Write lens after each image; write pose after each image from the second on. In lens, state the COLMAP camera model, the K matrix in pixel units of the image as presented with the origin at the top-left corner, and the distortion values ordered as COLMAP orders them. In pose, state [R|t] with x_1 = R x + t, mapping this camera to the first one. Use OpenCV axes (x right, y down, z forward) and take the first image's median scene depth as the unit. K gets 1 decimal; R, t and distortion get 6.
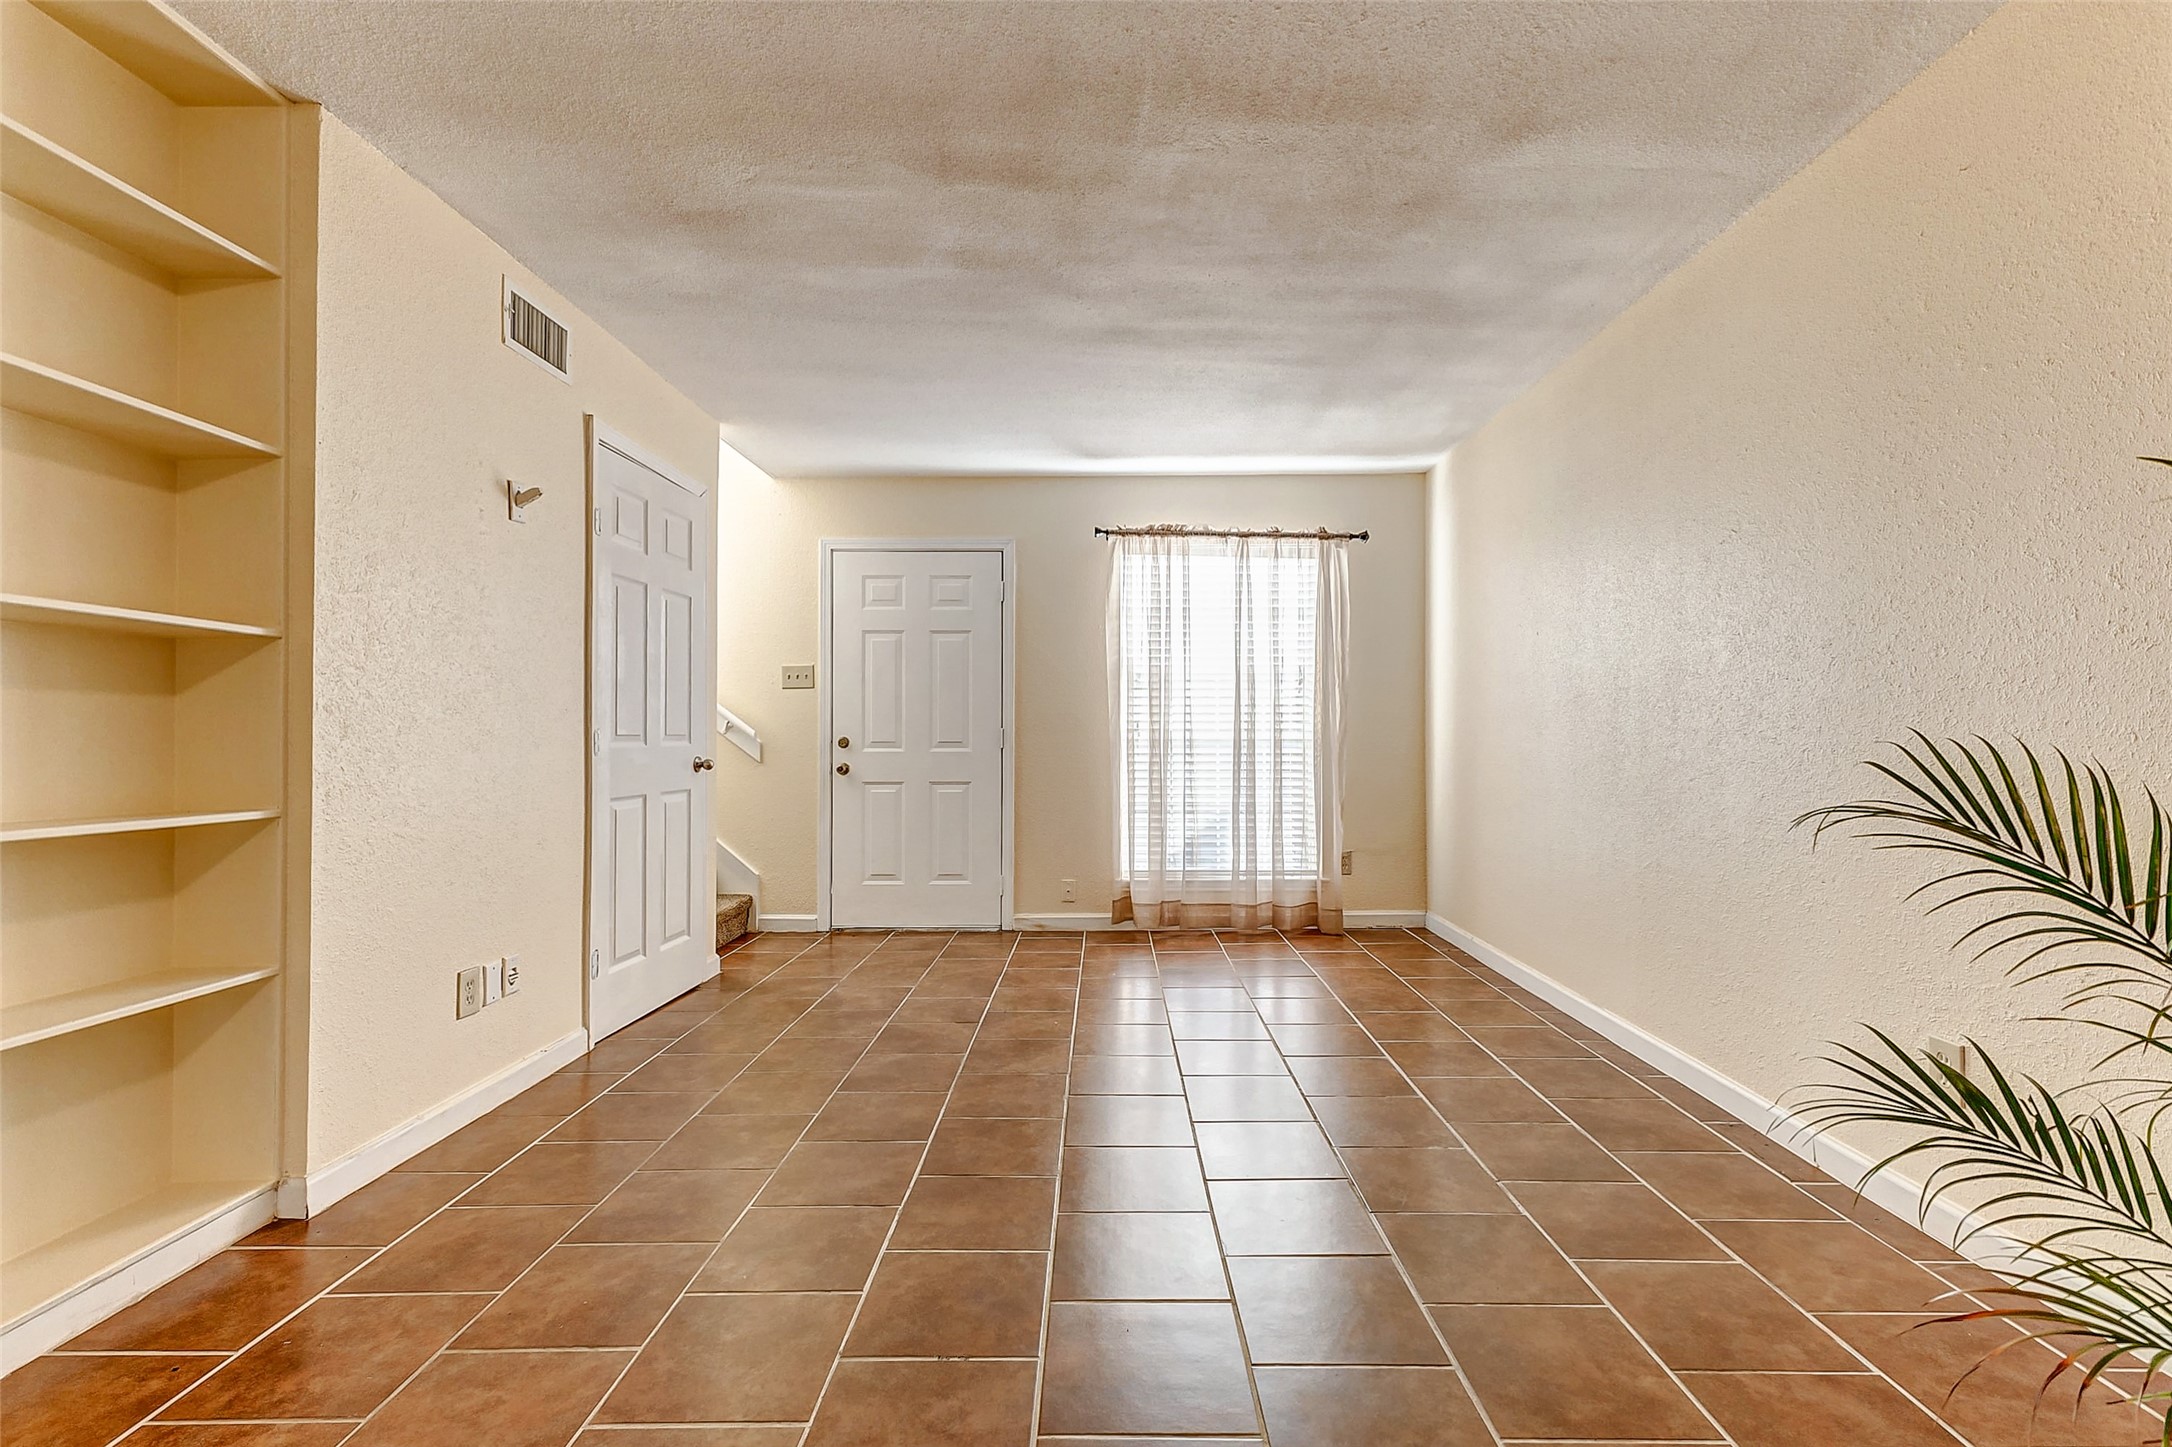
lens RADIAL K [[970.9, 0, 1083.9], [0, 970.9, 730.5], [0, 0, 1]] dist [0.012880, -0.002996]
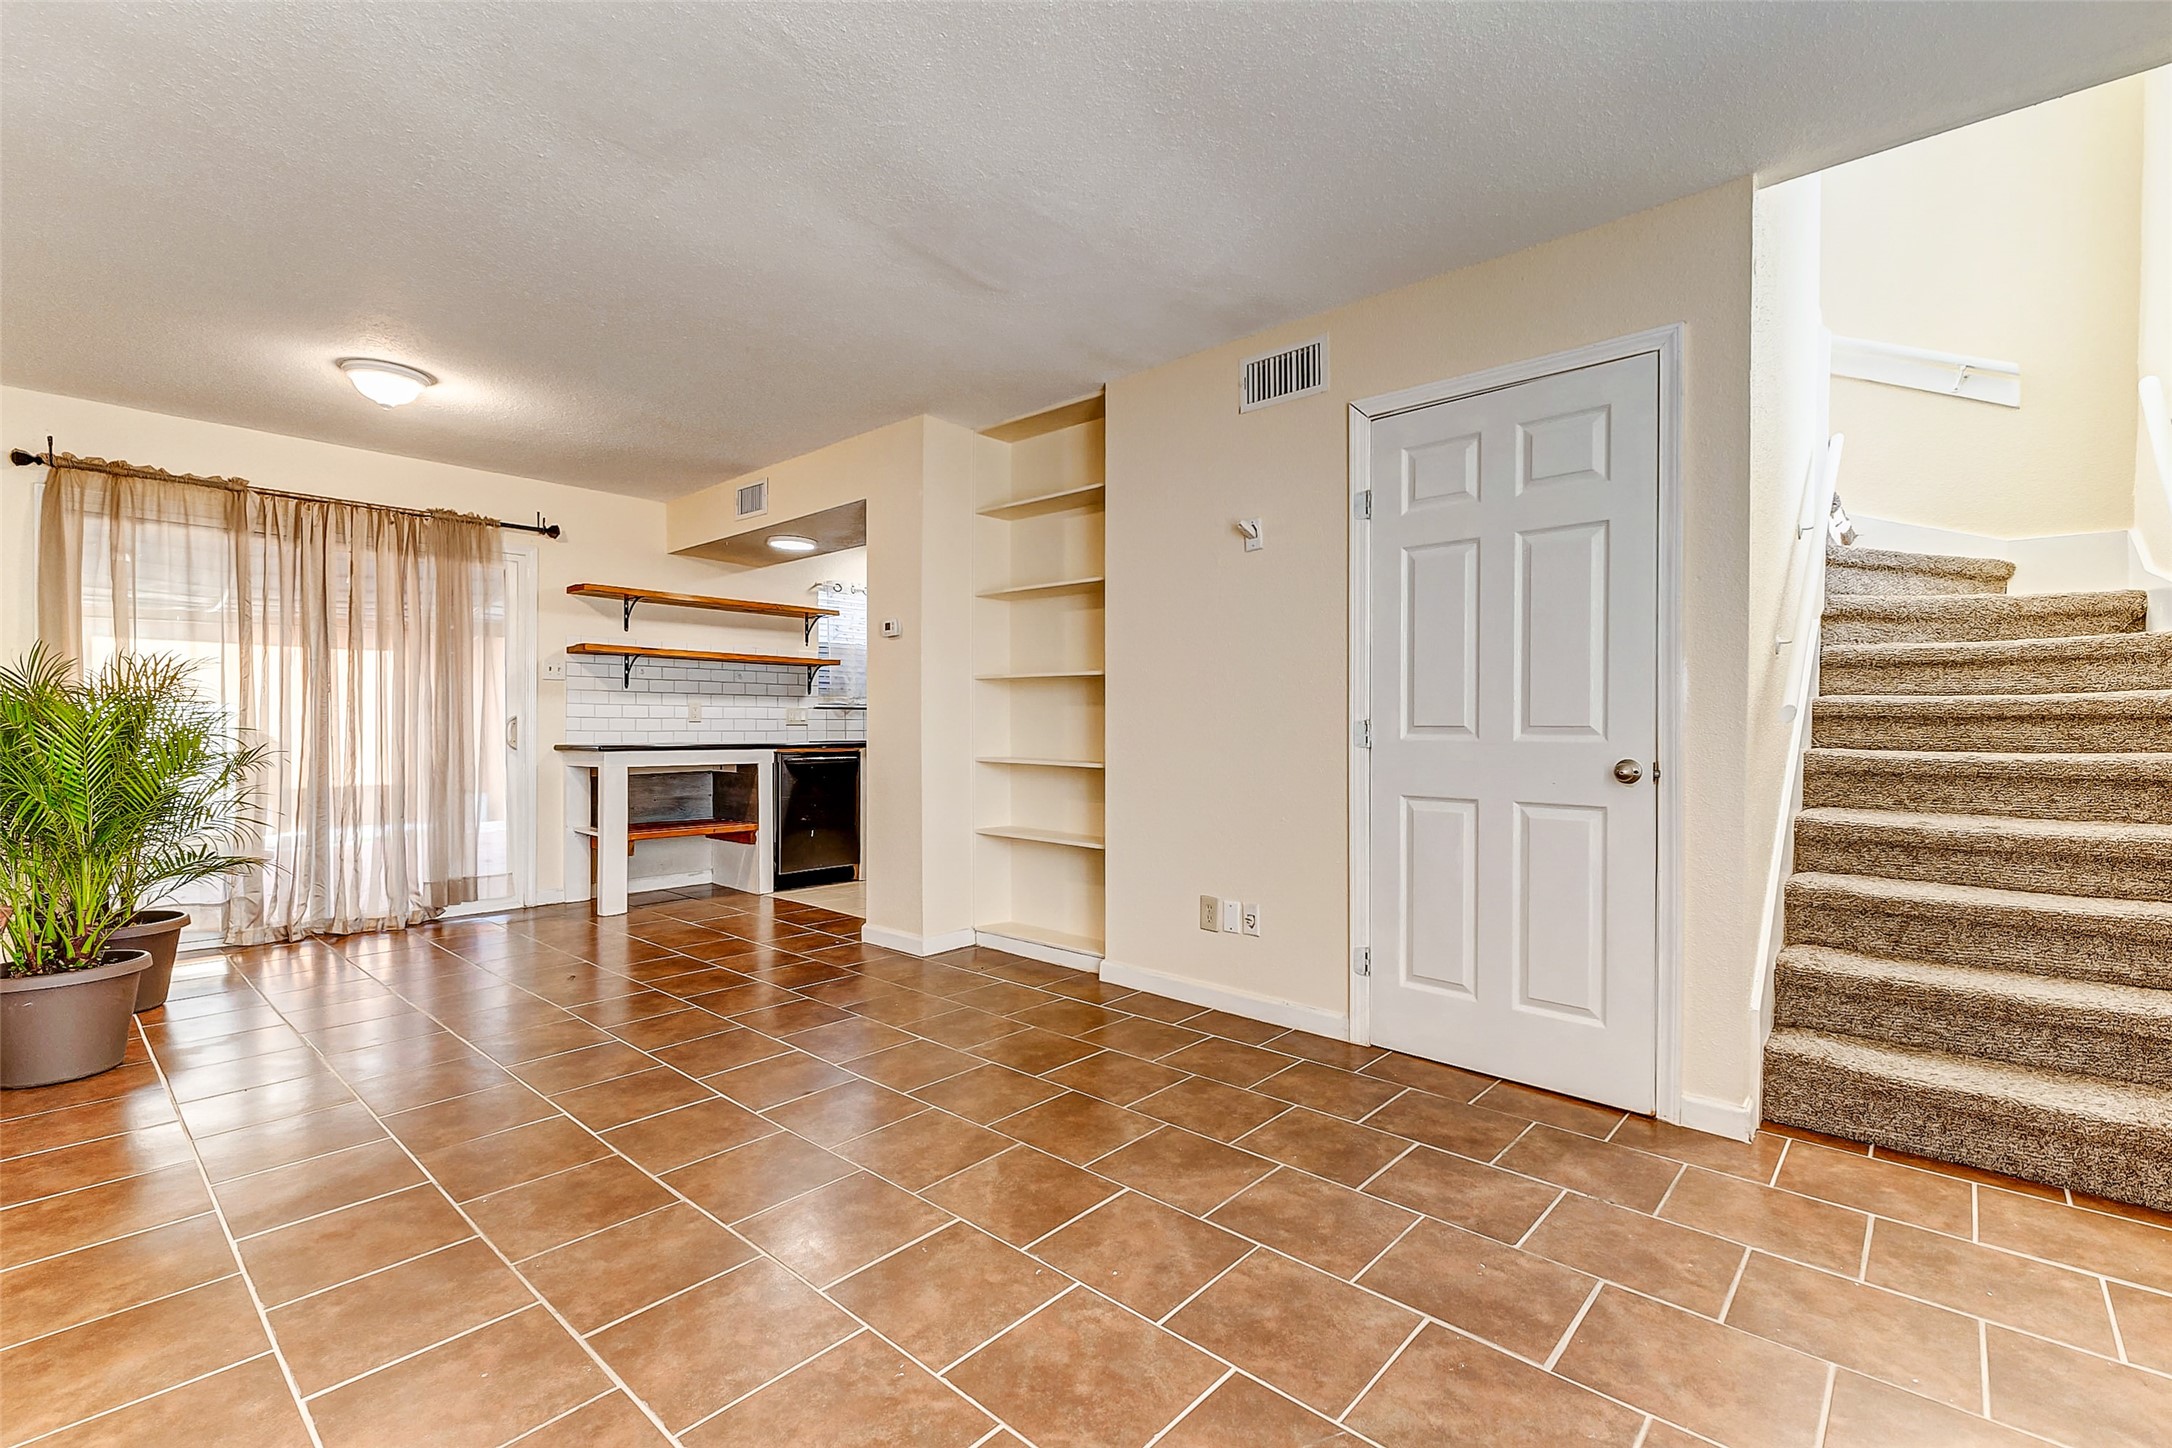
lens RADIAL K [[970.9, 0, 1119.5], [0, 970.9, 729.0], [0, 0, 1]] dist [0.012880, -0.002996]
pose [[-0.643595, 0.004756, -0.765351, 0.462256], [0.002513, 0.999988, 0.004100, 0.004900], [0.765362, 0.000715, -0.643600, 1.669850]]
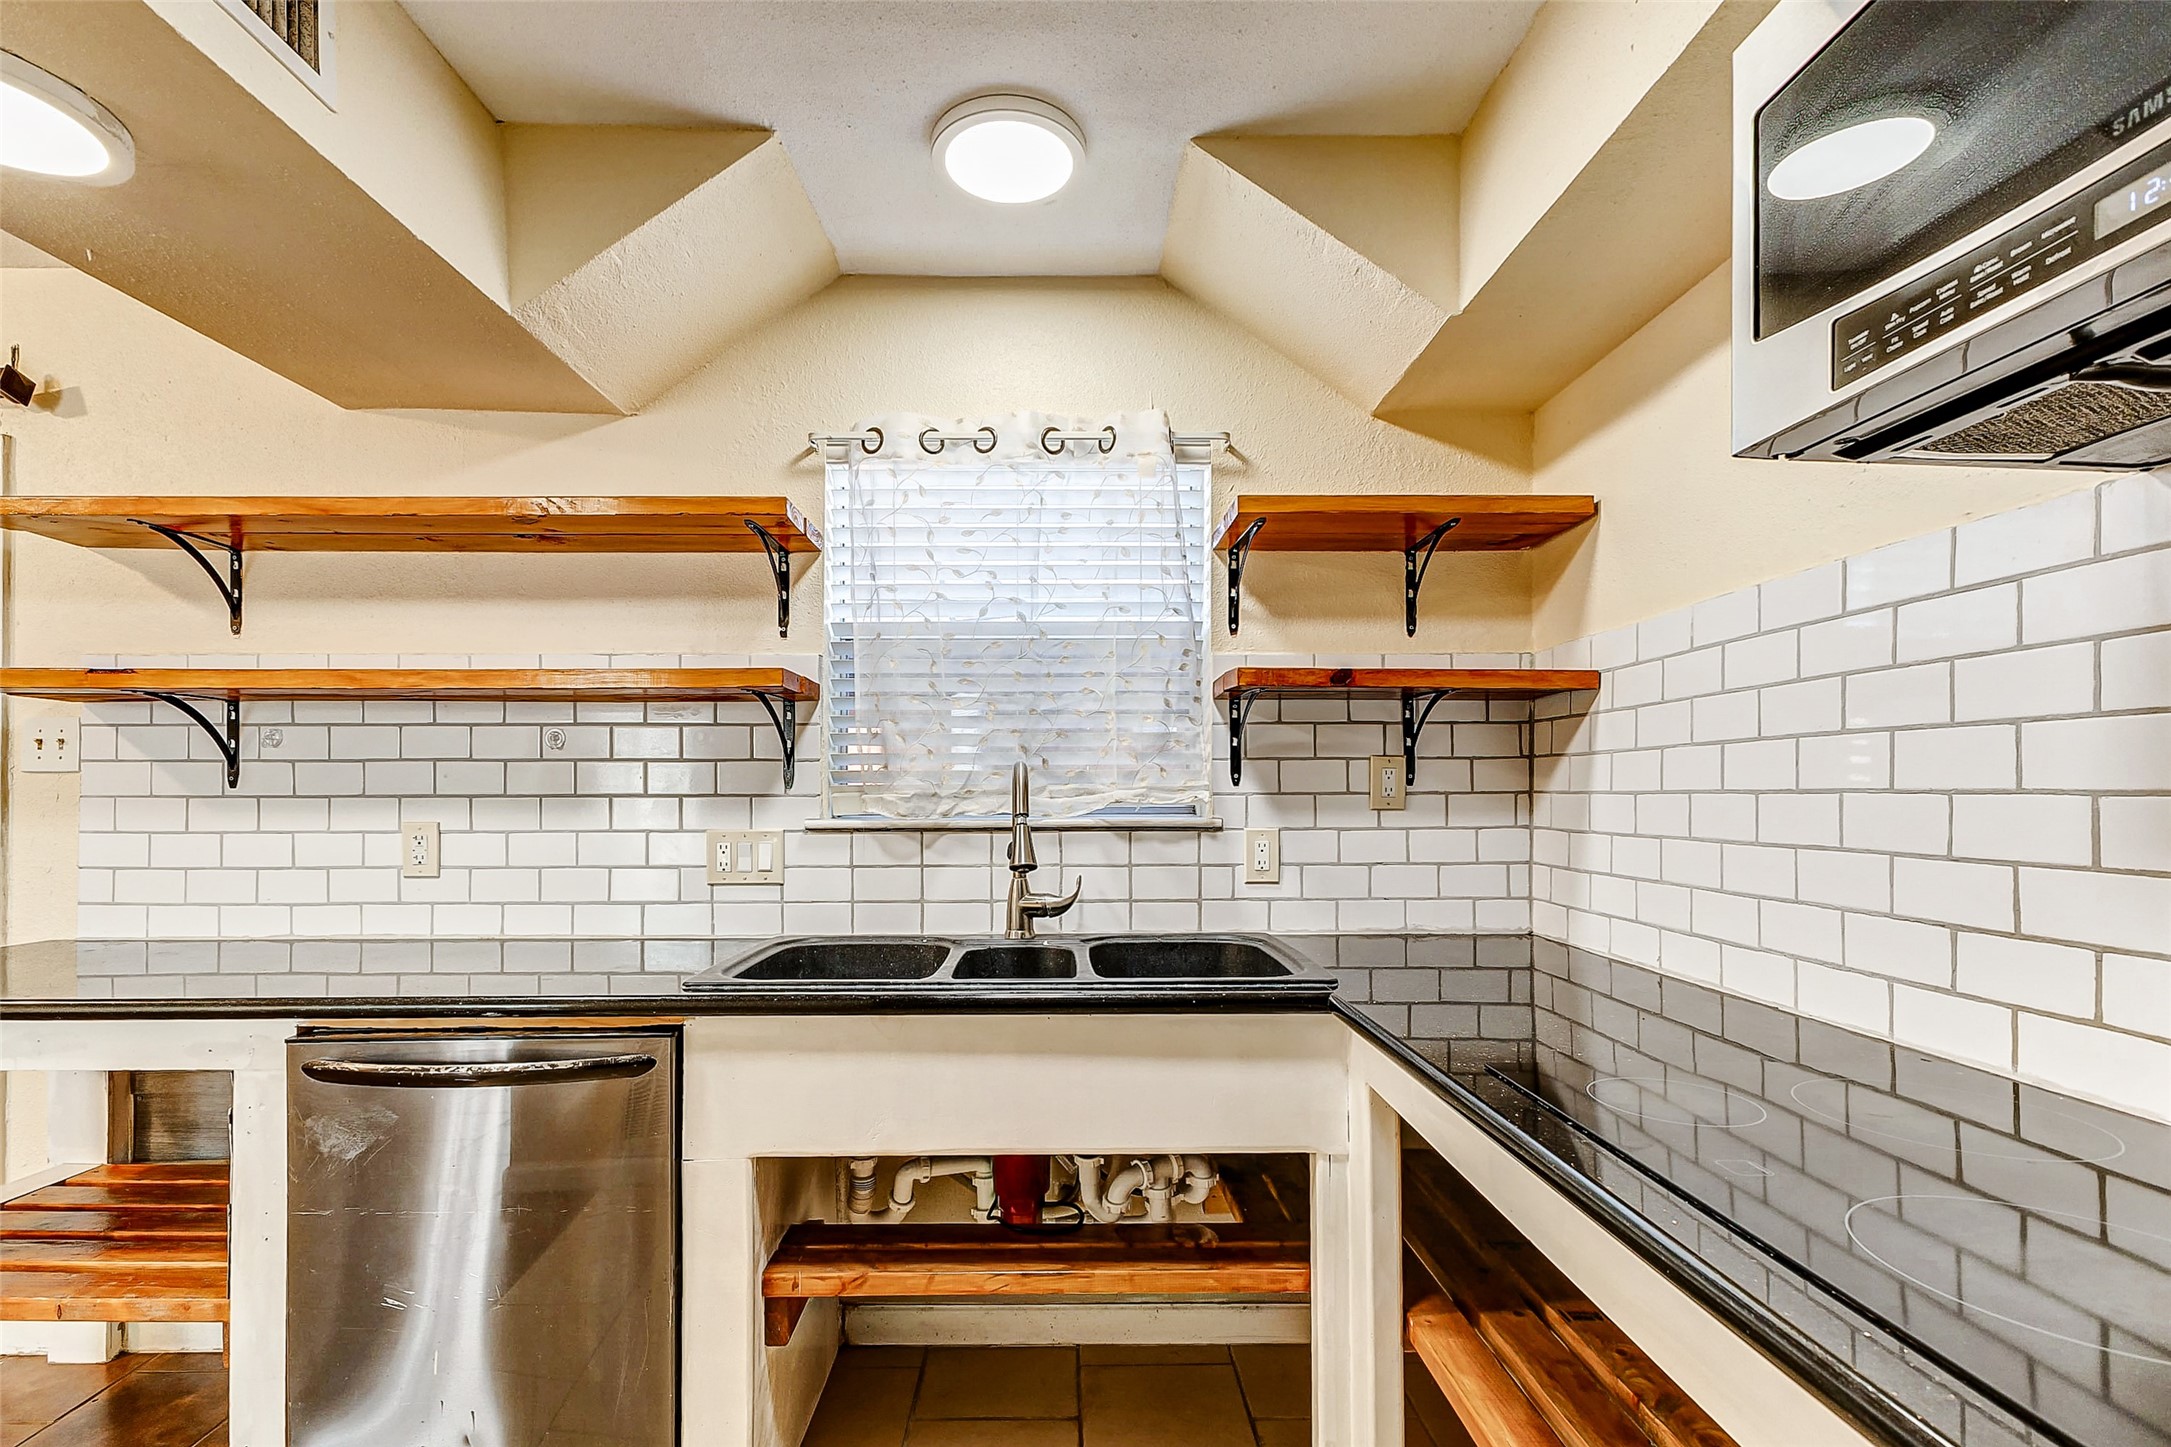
lens RADIAL K [[970.4, 0, 1072.2], [0, 970.4, 786.5], [0, 0, 1]] dist [0.012880, -0.002996]
pose [[-0.999611, 0.004372, -0.027552, -1.034105], [0.004486, 0.999982, -0.004094, -0.068254], [0.027533, -0.004216, -0.999612, 0.356394]]
